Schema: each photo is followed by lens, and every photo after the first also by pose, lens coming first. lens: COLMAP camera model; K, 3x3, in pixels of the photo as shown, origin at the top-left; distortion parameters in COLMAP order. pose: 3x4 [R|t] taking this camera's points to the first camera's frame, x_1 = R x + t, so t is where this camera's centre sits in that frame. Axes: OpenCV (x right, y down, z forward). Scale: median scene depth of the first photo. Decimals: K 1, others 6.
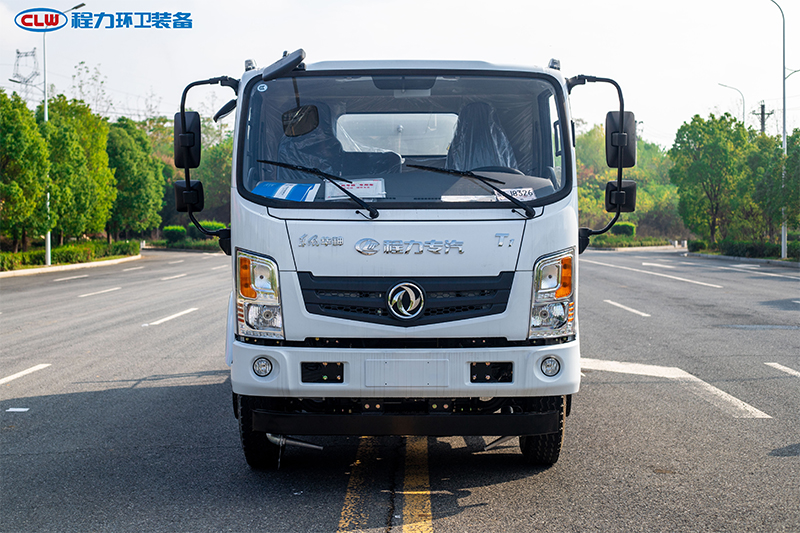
lens RADIAL K [[1303.3, 0, 400.0], [0, 1303.3, 266.5], [0, 0, 1]] dist [-0.101171, 0.019357]
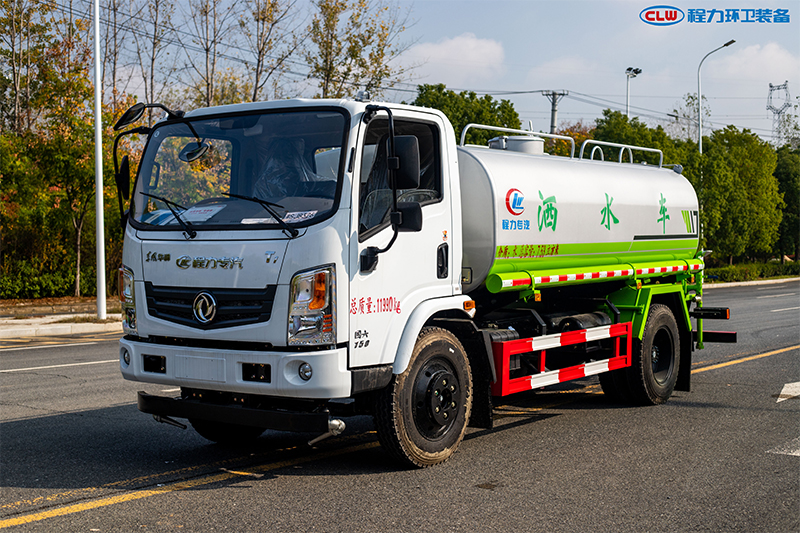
lens RADIAL K [[1212.8, 0, 400.0], [0, 1212.8, 266.5], [0, 0, 1]] dist [-0.108154, -0.001609]
pose [[0.815182, 0.012021, -0.579080, 0.782103], [-0.021013, 0.999740, -0.008827, -0.005154], [0.578824, 0.019363, 0.815223, 0.202081]]
